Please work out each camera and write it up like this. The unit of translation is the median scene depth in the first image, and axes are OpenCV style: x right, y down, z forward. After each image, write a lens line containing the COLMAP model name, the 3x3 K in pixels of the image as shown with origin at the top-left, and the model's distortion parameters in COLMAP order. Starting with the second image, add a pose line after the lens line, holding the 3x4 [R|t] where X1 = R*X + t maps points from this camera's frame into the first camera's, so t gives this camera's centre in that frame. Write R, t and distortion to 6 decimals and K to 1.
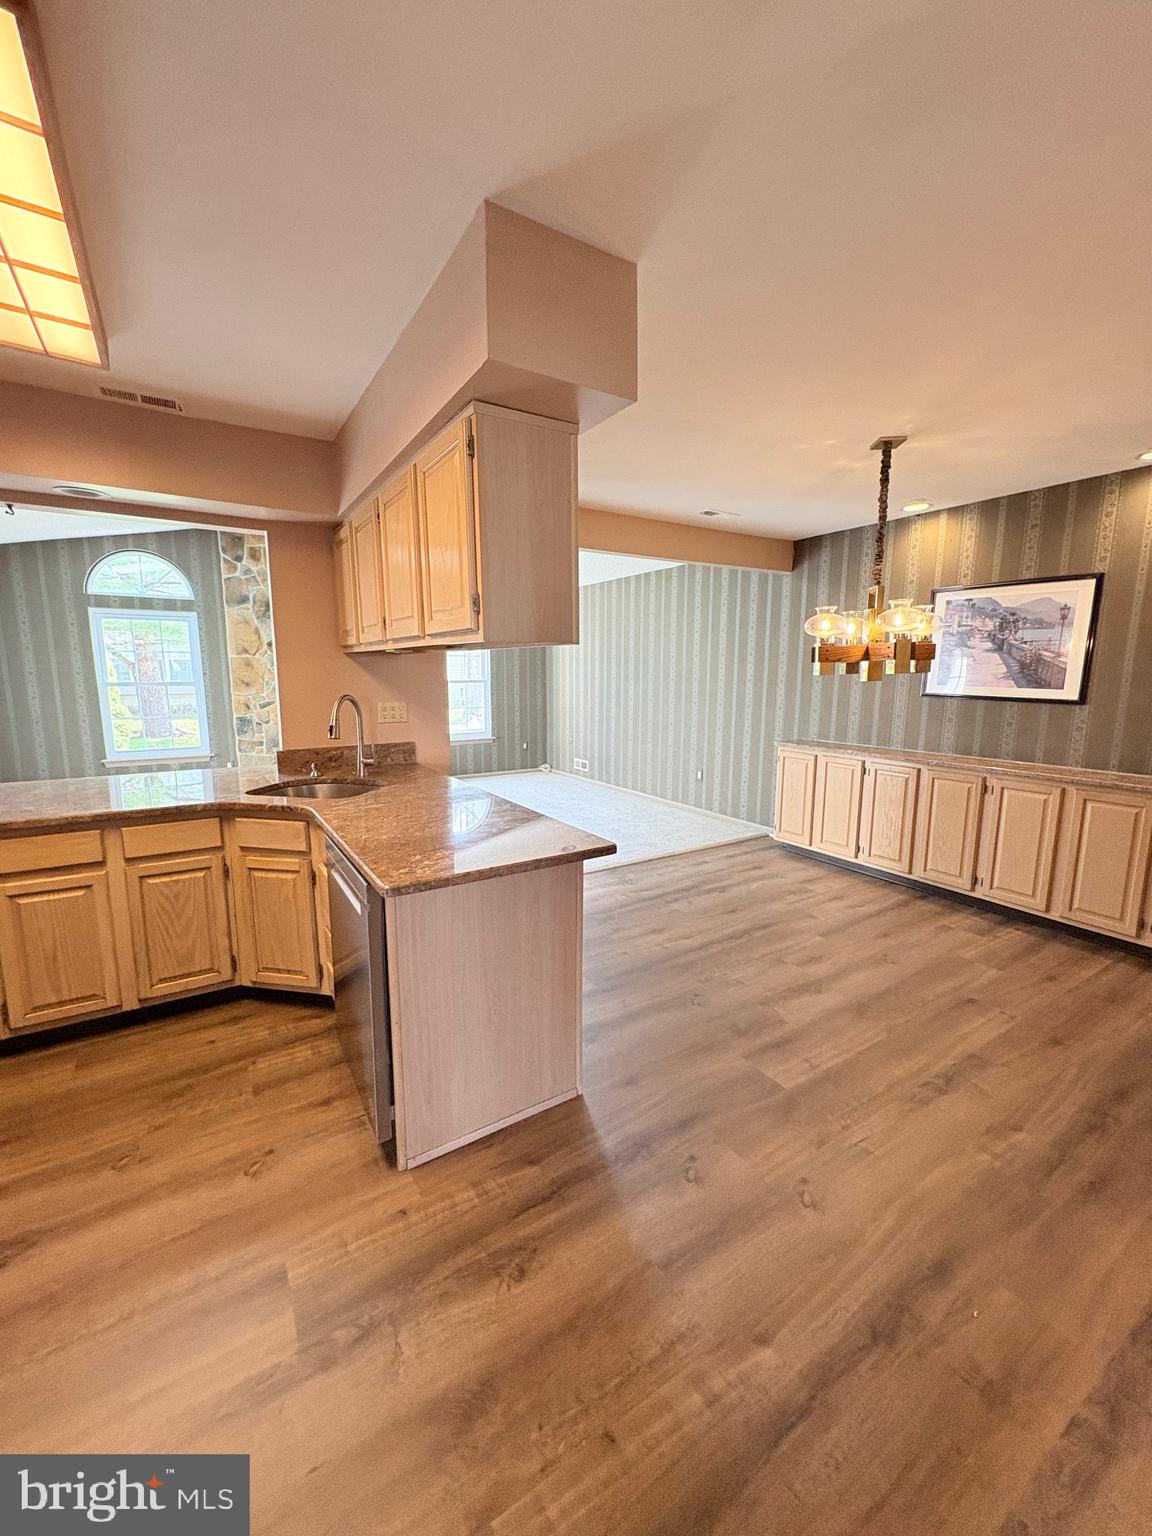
lens RADIAL K [[611.0, 0, 575.7], [0, 611.0, 769.4], [0, 0, 1]] dist [-0.000160, 0.000565]
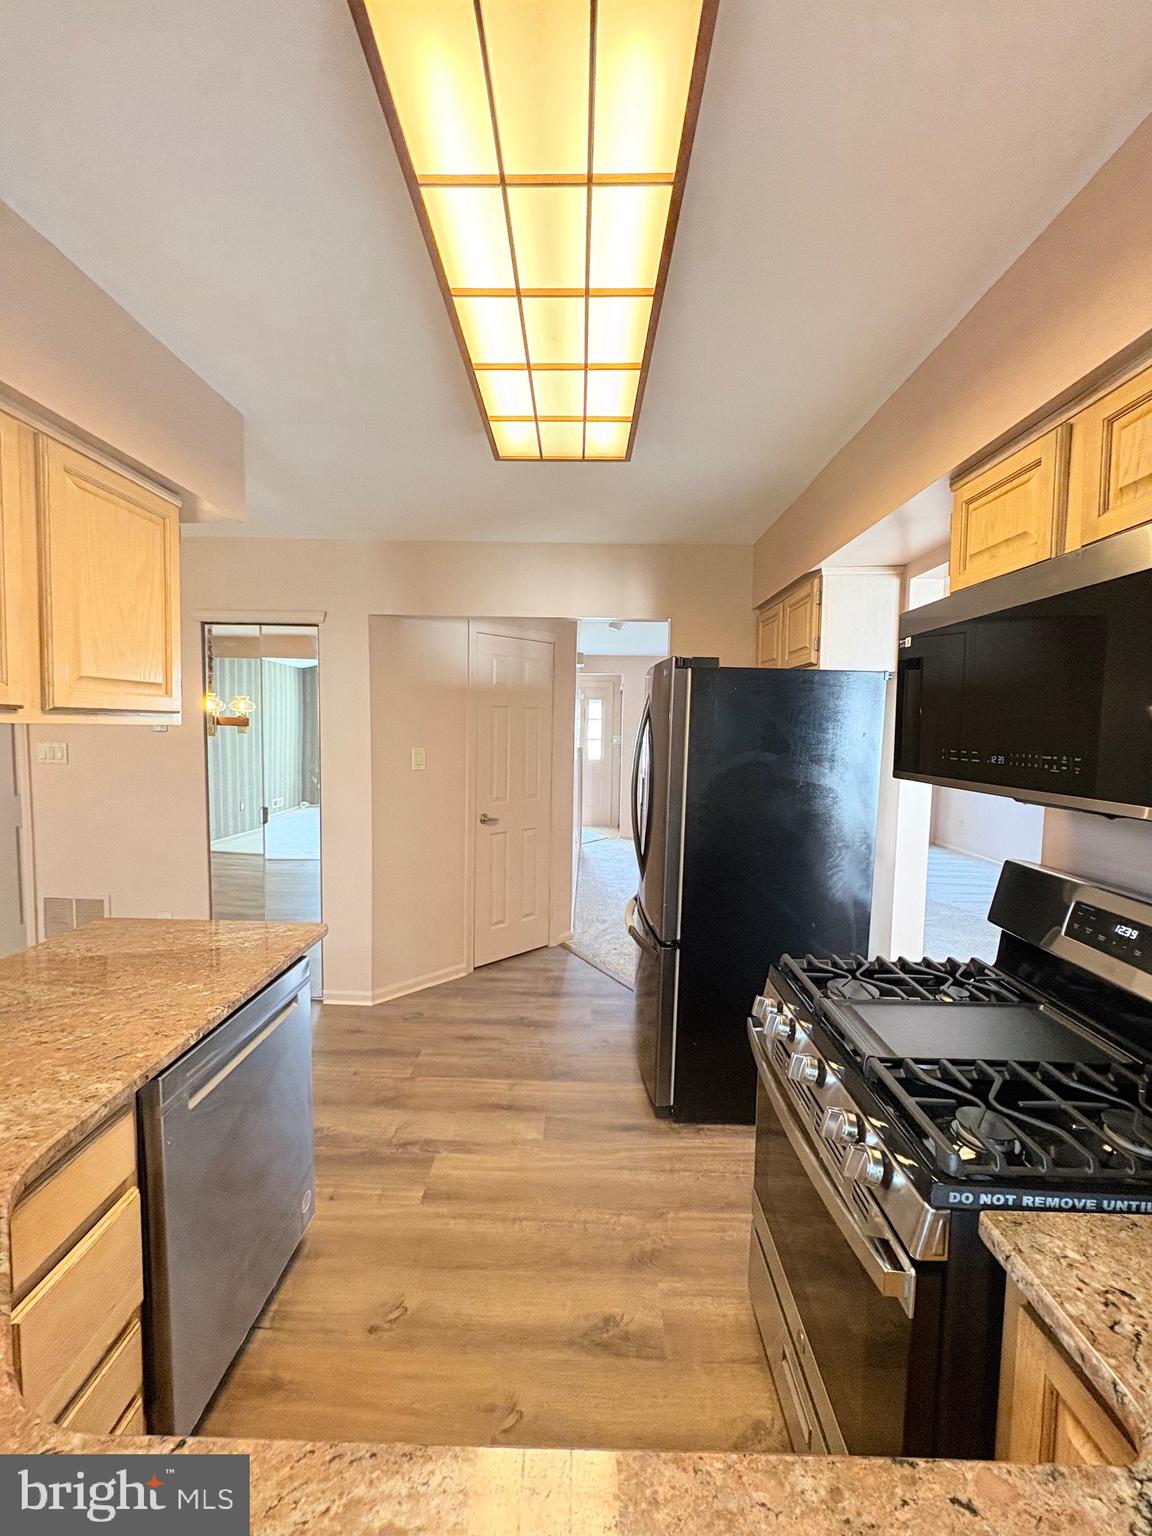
lens RADIAL K [[611.0, 0, 574.0], [0, 611.0, 770.1], [0, 0, 1]] dist [-0.000160, 0.000565]
pose [[-0.837290, -0.056976, 0.543782, -0.687124], [0.067487, 0.976181, 0.206196, -0.167782], [-0.542578, 0.209344, -0.813501, 0.823551]]
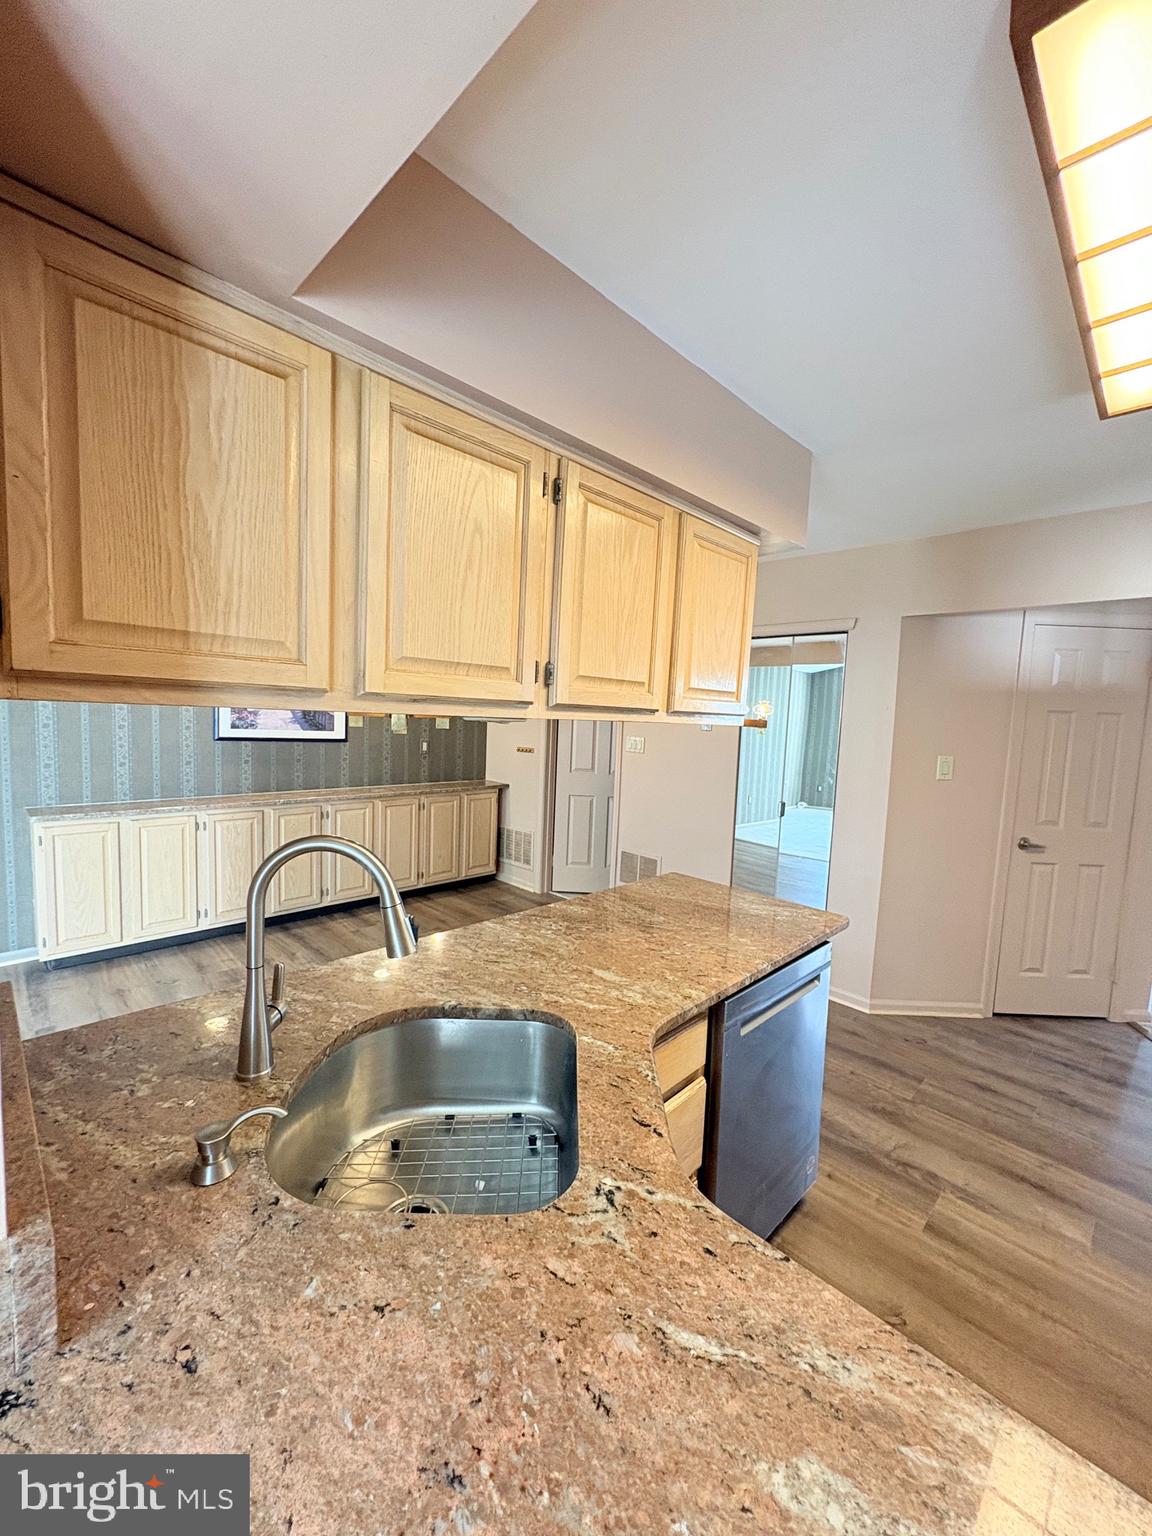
lens RADIAL K [[611.0, 0, 576.8], [0, 611.0, 768.6], [0, 0, 1]] dist [-0.000160, 0.000565]
pose [[-0.224849, -0.096600, 0.969593, -0.700819], [0.116015, 0.985341, 0.125073, -0.176402], [-0.967462, 0.140610, -0.210346, 0.883165]]
